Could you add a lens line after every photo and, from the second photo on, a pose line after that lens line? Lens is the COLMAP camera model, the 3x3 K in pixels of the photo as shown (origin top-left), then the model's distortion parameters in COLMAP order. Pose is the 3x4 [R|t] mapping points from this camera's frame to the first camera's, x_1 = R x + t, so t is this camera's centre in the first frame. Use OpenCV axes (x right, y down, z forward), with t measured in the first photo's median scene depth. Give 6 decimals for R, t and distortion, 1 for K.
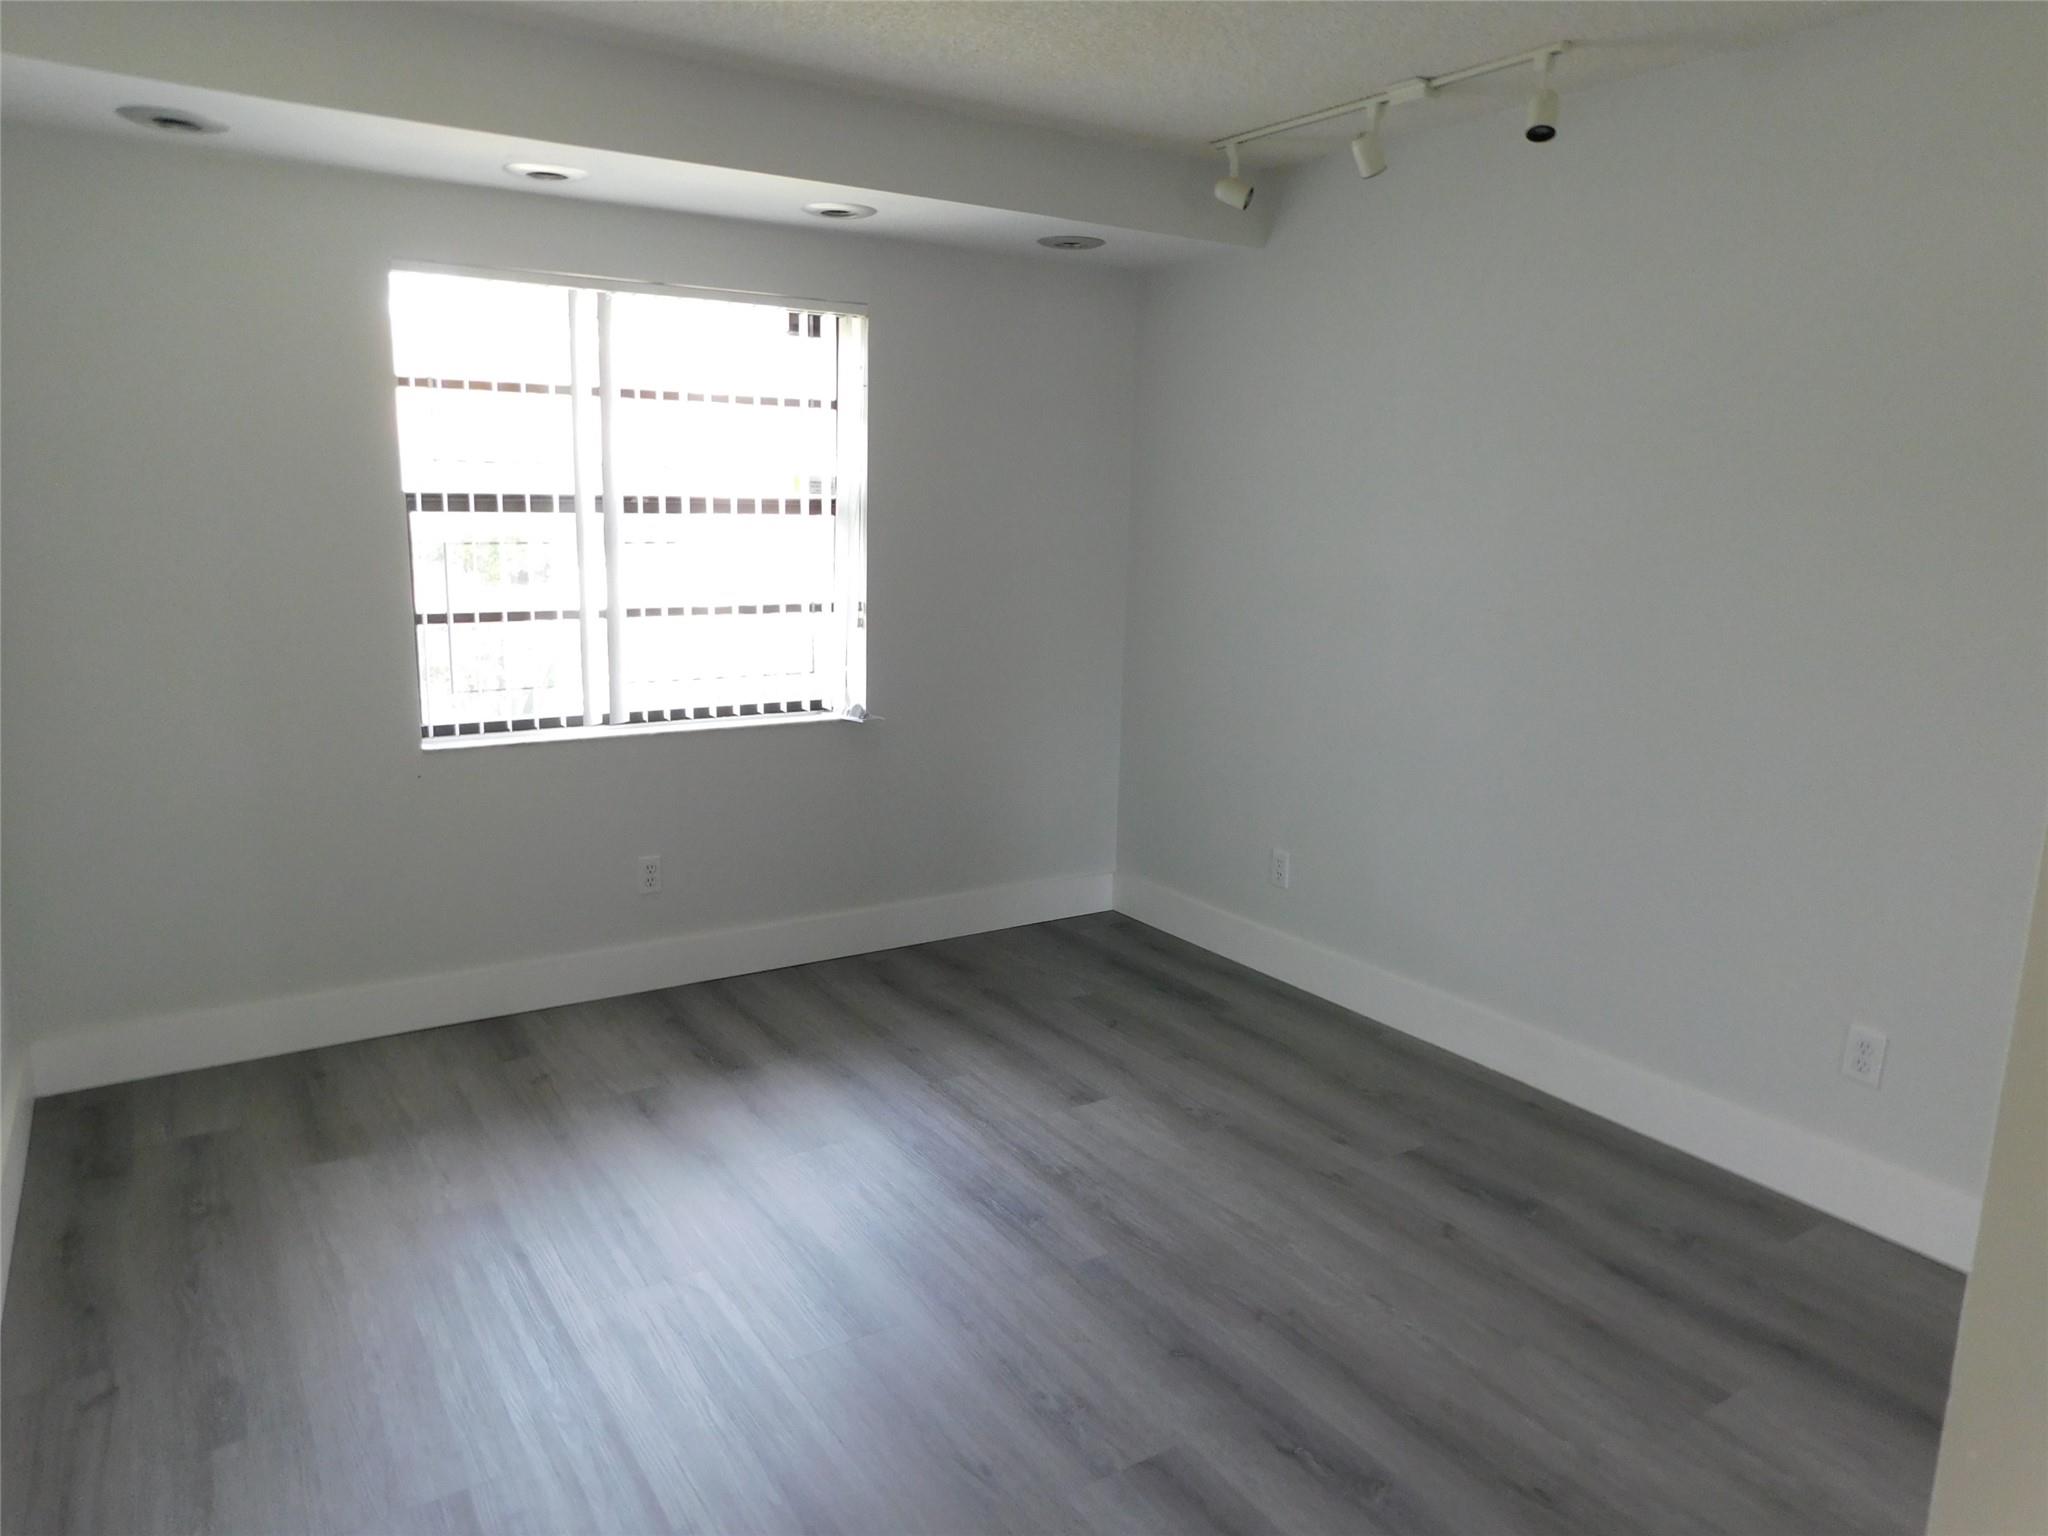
lens RADIAL K [[1346.6, 0, 1030.8], [0, 1346.6, 762.3], [0, 0, 1]] dist [-0.099839, 0.065895]
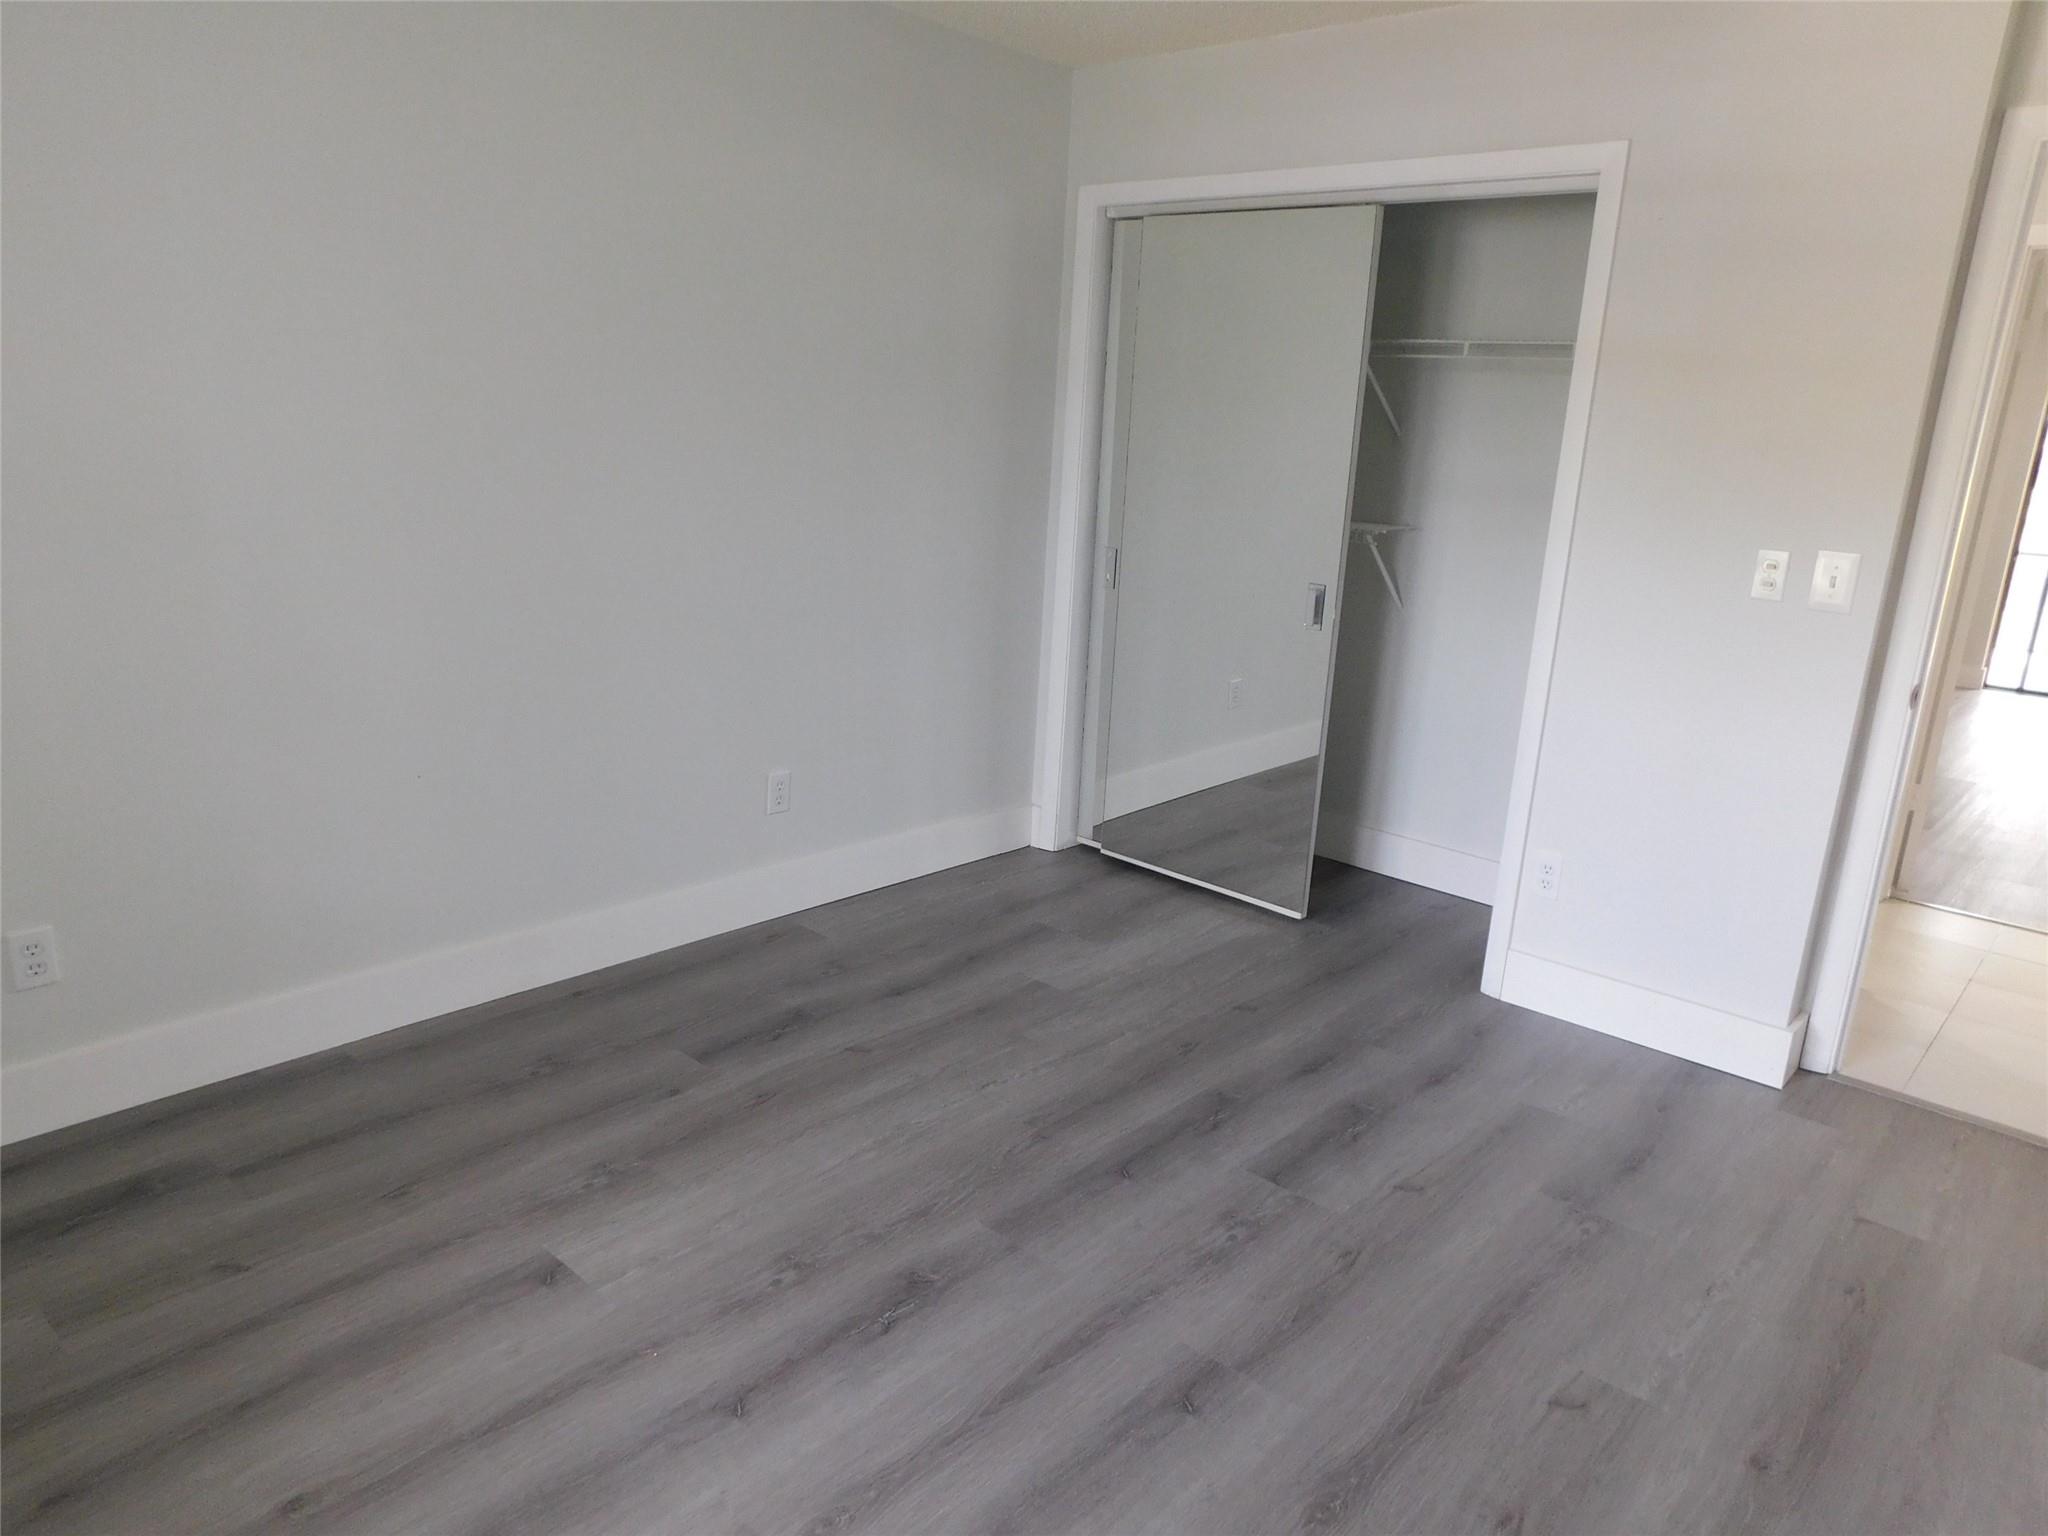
lens RADIAL K [[1346.6, 0, 1030.8], [0, 1346.6, 762.3], [0, 0, 1]] dist [-0.099839, 0.065895]
pose [[-0.254909, -0.281739, 0.925011, -0.518180], [0.121506, 0.939697, 0.319696, -0.158128], [-0.959301, 0.193888, -0.205305, 0.792774]]
